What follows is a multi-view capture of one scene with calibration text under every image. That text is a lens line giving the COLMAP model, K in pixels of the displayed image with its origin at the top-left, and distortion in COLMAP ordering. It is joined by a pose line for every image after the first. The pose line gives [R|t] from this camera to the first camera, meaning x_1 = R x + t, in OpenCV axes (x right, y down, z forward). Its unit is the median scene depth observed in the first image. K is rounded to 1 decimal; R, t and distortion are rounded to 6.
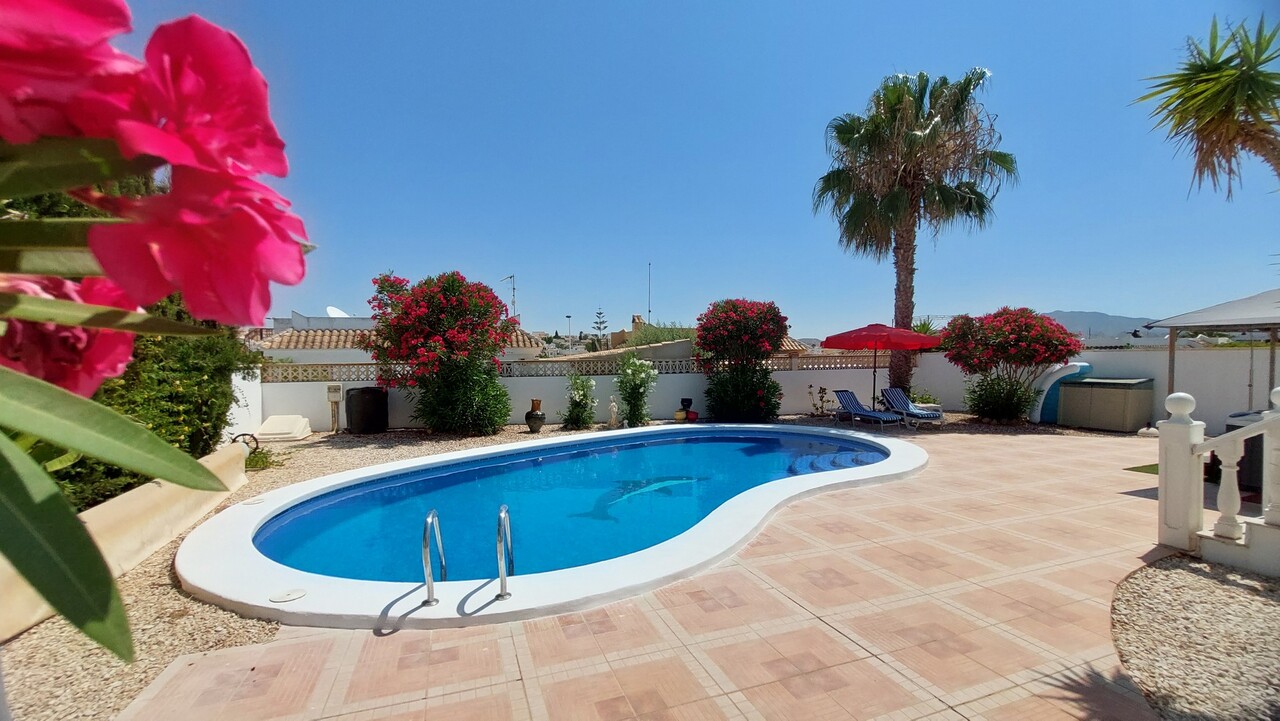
lens RADIAL K [[506.6, 0, 632.7], [0, 506.6, 384.4], [0, 0, 1]] dist [-0.011996, -0.000441]
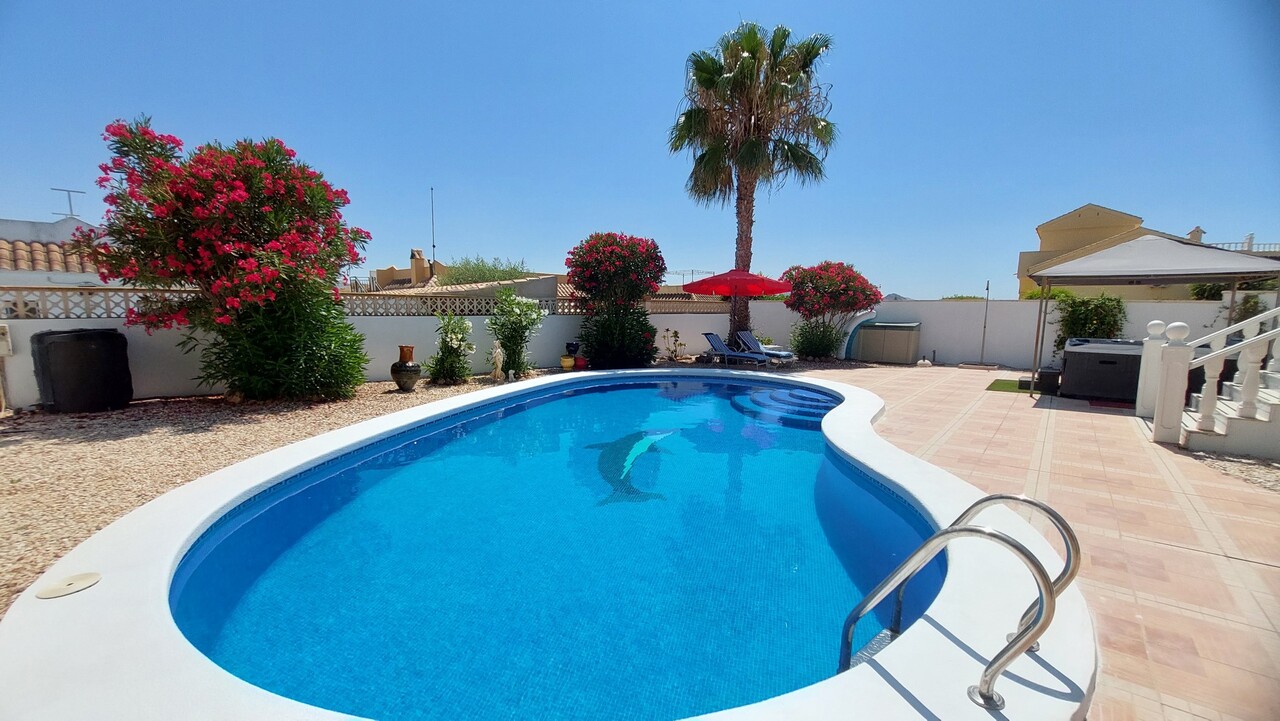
lens RADIAL K [[502.0, 0, 625.2], [0, 502.0, 383.5], [0, 0, 1]] dist [-0.011514, -0.000488]
pose [[0.869995, -0.051909, 0.490321, -0.256283], [0.005079, 0.995333, 0.096362, 0.015009], [-0.493035, -0.081344, 0.866199, 0.202723]]
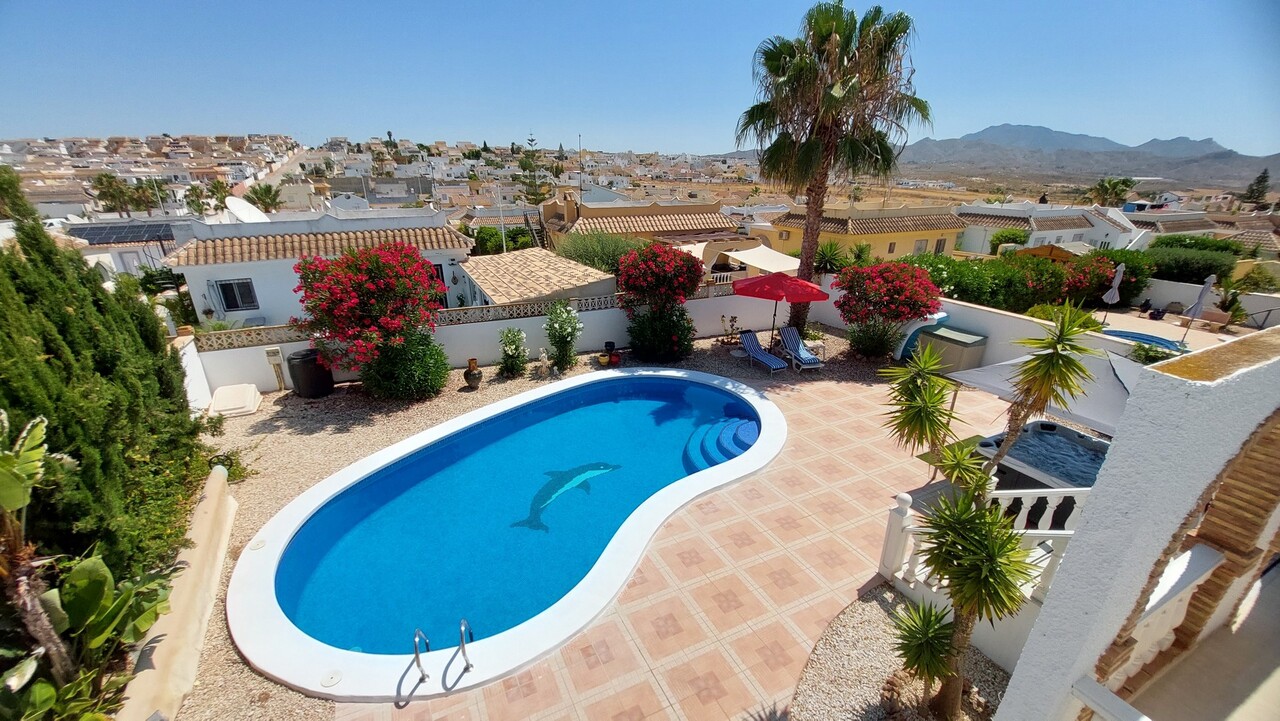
lens RADIAL K [[507.2, 0, 636.9], [0, 507.2, 379.2], [0, 0, 1]] dist [-0.013835, -0.000319]
pose [[0.993071, -0.033891, 0.112520, 0.038621], [-0.005707, 0.942471, 0.334240, -0.284582], [-0.117374, -0.332566, 0.935747, -0.084522]]
